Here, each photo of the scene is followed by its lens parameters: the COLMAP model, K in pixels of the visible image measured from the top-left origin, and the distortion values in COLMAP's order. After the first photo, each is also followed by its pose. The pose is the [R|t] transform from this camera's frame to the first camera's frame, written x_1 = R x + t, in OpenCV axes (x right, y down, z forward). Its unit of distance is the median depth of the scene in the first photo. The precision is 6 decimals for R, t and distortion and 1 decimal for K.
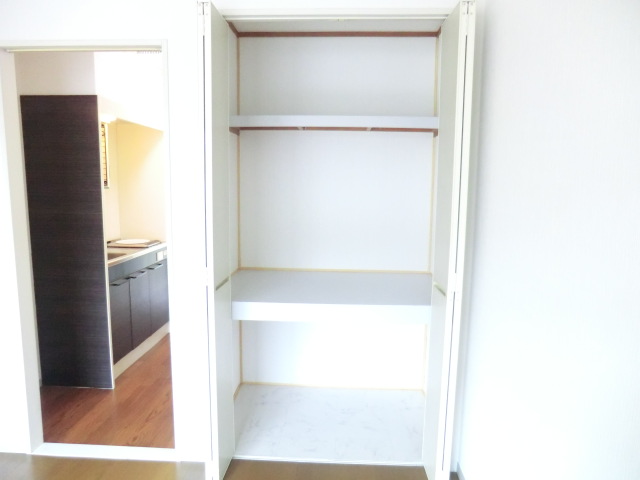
lens RADIAL K [[453.6, 0, 320.5], [0, 453.6, 247.9], [0, 0, 1]] dist [-0.099135, 0.085022]
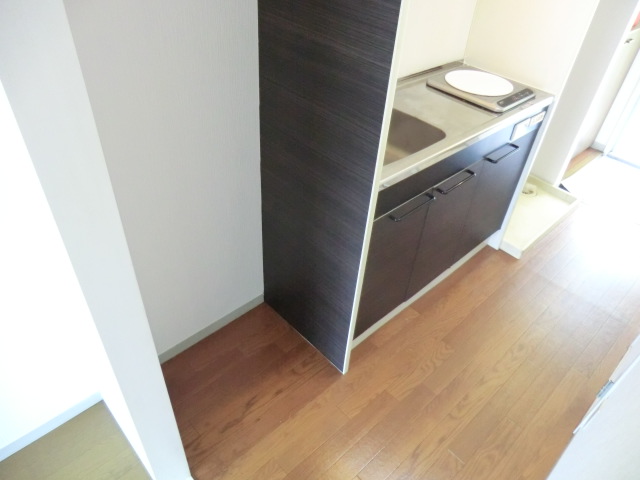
lens RADIAL K [[453.6, 0, 320.5], [0, 453.6, 247.9], [0, 0, 1]] dist [-0.099135, 0.085022]
pose [[0.708688, 0.476602, -0.520205, -0.265520], [-0.143376, 0.819236, 0.555244, -0.143703], [0.690800, -0.318909, 0.648916, 0.659419]]
